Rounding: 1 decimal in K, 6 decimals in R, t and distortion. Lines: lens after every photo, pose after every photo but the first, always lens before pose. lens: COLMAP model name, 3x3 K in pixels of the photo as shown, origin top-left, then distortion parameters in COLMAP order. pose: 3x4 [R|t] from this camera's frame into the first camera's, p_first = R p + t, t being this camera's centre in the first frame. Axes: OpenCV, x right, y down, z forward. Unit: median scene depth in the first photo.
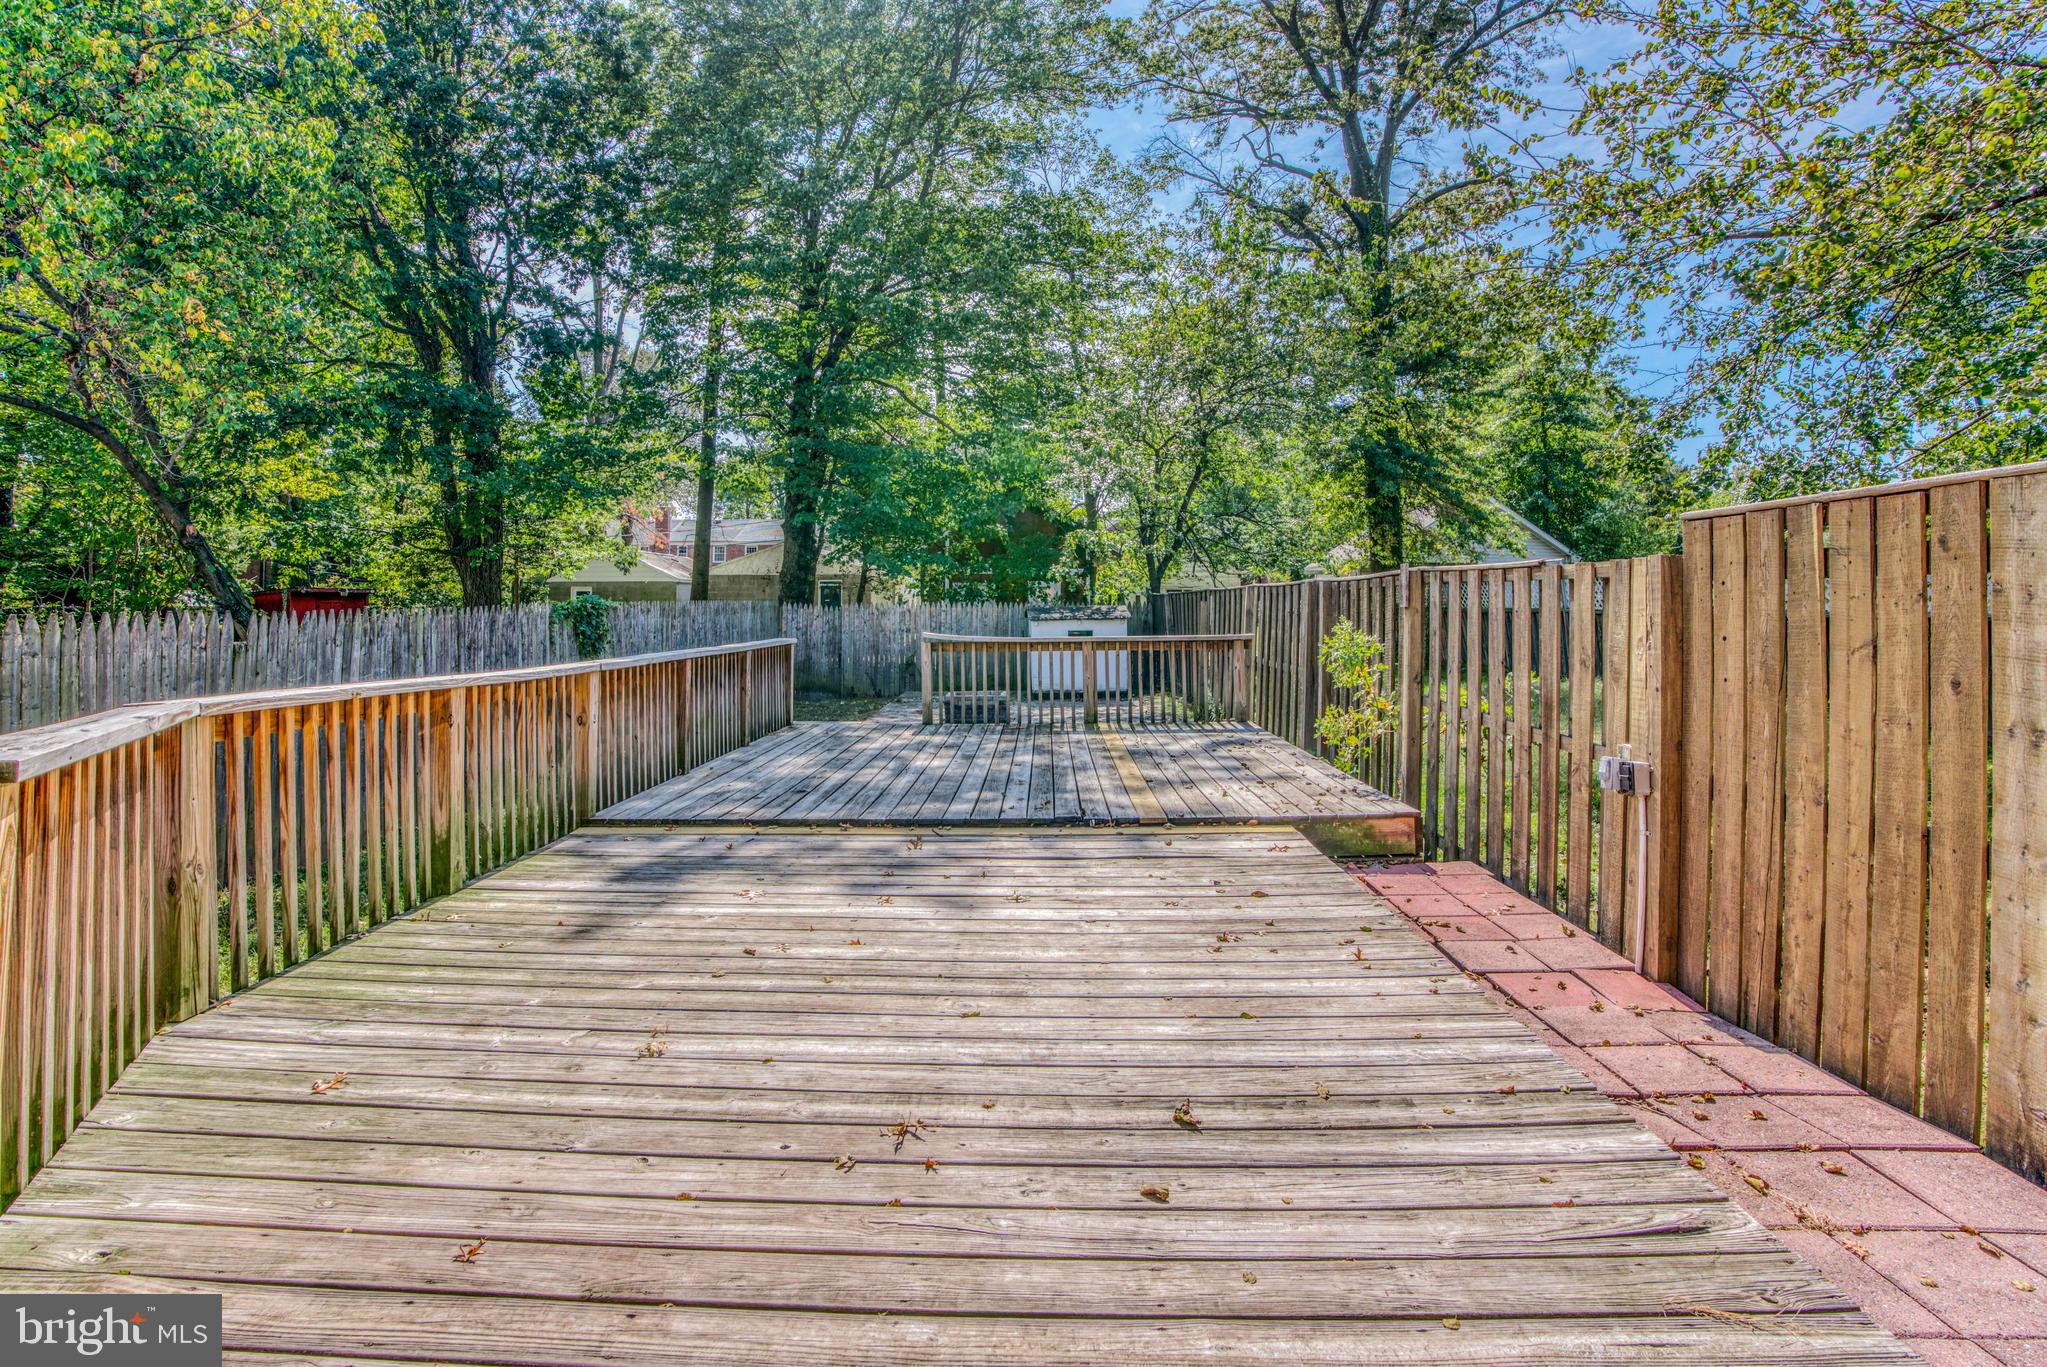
lens RADIAL K [[949.9, 0, 1027.7], [0, 949.9, 609.1], [0, 0, 1]] dist [-0.059928, 0.015077]
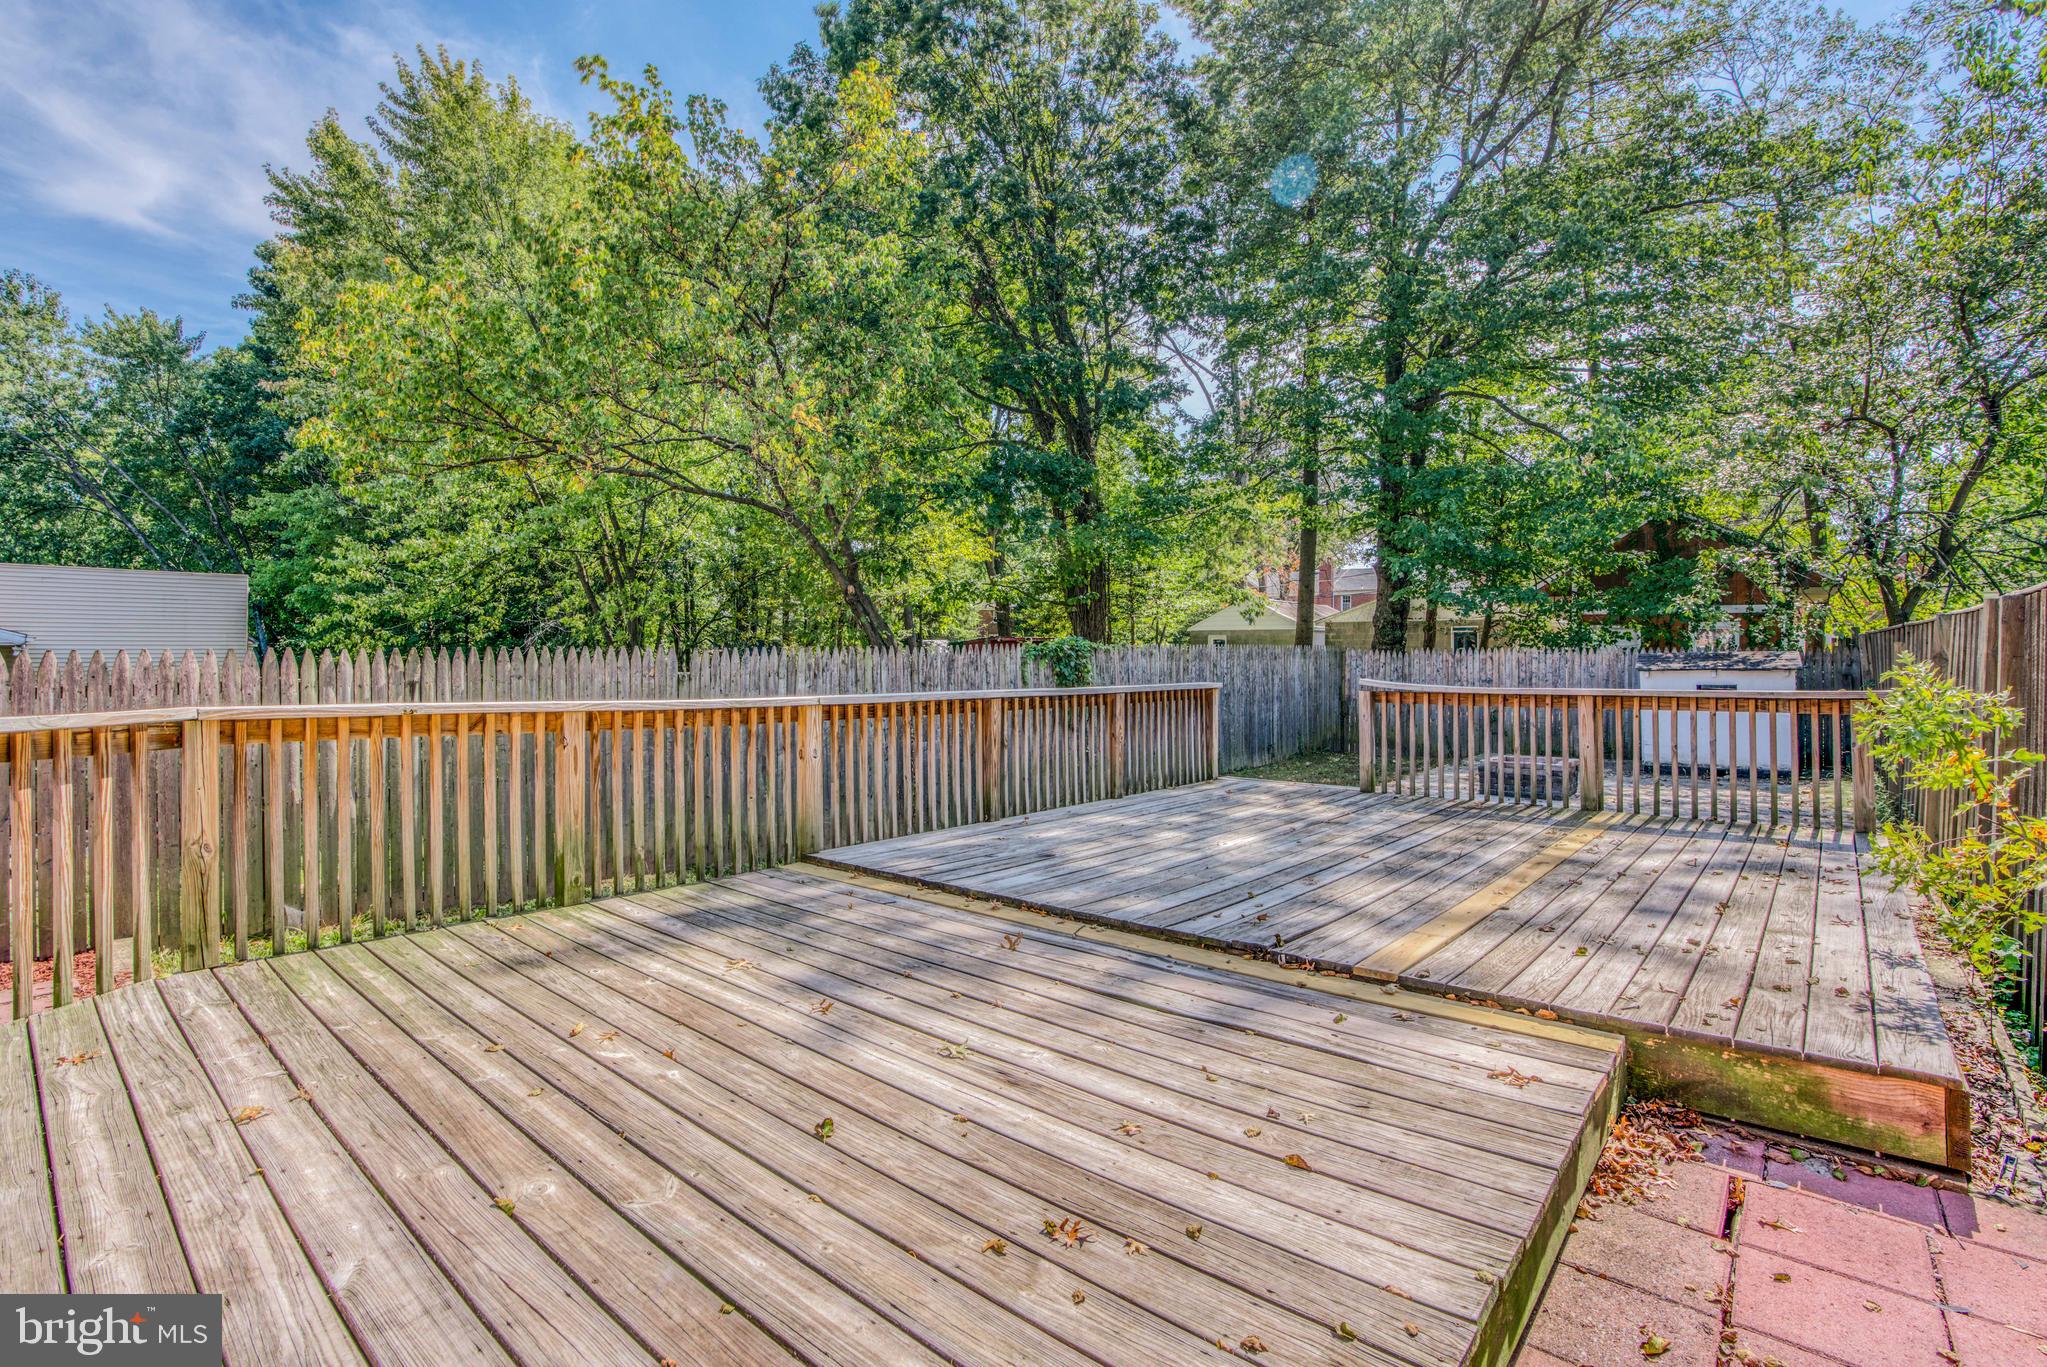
lens RADIAL K [[949.9, 0, 1029.2], [0, 949.9, 694.7], [0, 0, 1]] dist [-0.059928, 0.015077]
pose [[0.776511, 0.027433, -0.629506, 0.094540], [-0.003587, 0.999228, 0.039119, 0.004231], [0.630093, -0.028118, 0.776010, 0.105611]]
